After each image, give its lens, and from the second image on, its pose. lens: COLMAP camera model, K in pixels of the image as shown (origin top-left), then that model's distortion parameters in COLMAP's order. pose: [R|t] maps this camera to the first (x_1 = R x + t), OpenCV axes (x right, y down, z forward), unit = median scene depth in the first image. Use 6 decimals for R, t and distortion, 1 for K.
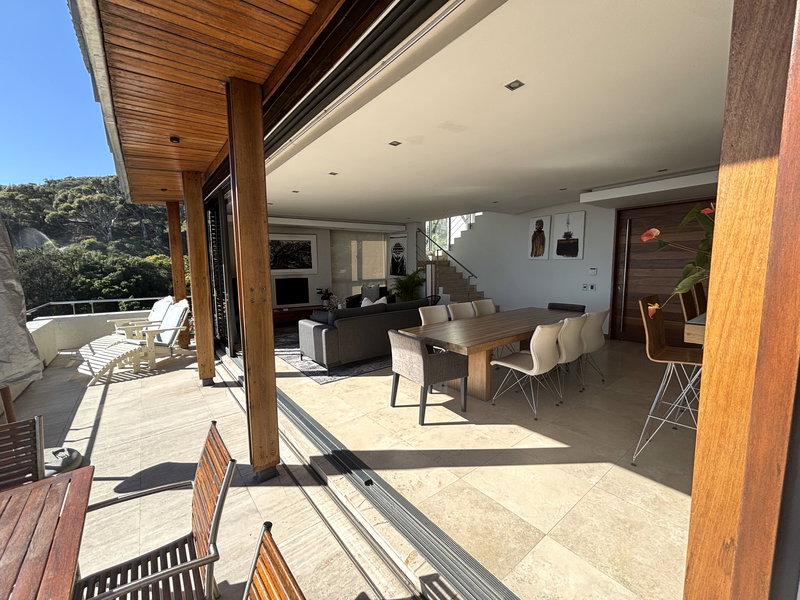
lens RADIAL K [[323.3, 0, 403.7], [0, 323.3, 297.0], [0, 0, 1]] dist [-0.000586, -0.000117]
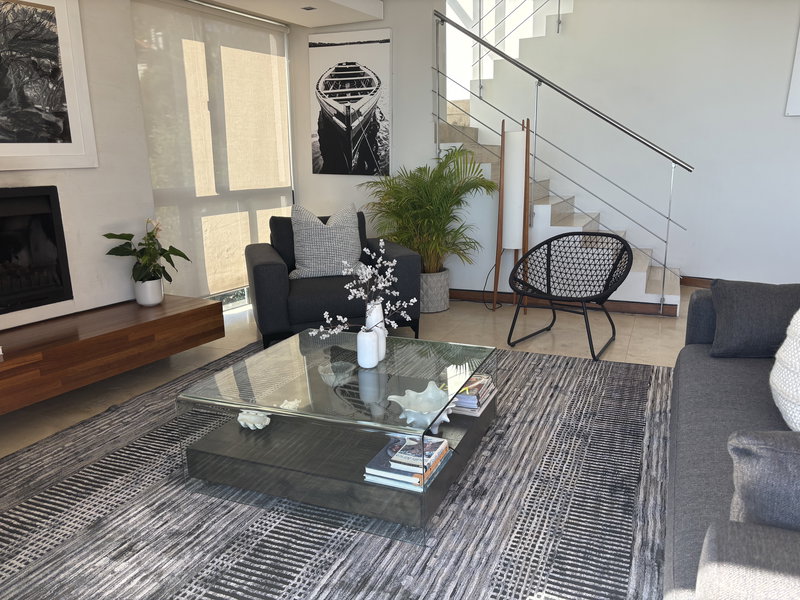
lens RADIAL K [[619.4, 0, 404.6], [0, 619.4, 304.1], [0, 0, 1]] dist [0.007859, -0.018137]
pose [[0.889702, -0.100426, 0.445359, -0.283042], [0.042690, 0.989532, 0.137852, -0.028283], [-0.454541, -0.103635, 0.884676, 0.520154]]
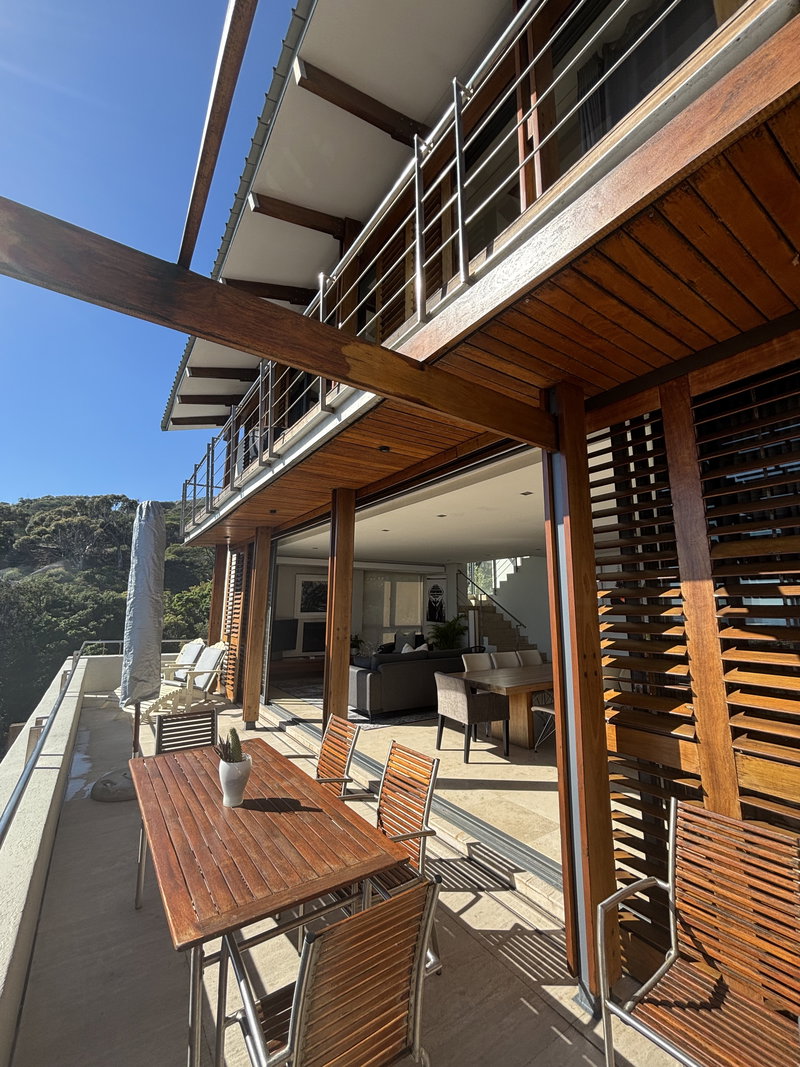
lens RADIAL K [[431.2, 0, 400.0], [0, 431.2, 530.6], [0, 0, 1]] dist [-0.000586, -0.000117]
pose [[0.996119, 0.005620, -0.087841, -0.014947], [-0.029306, 0.962198, -0.270771, 0.015471], [0.082999, 0.272295, 0.958628, -0.217065]]
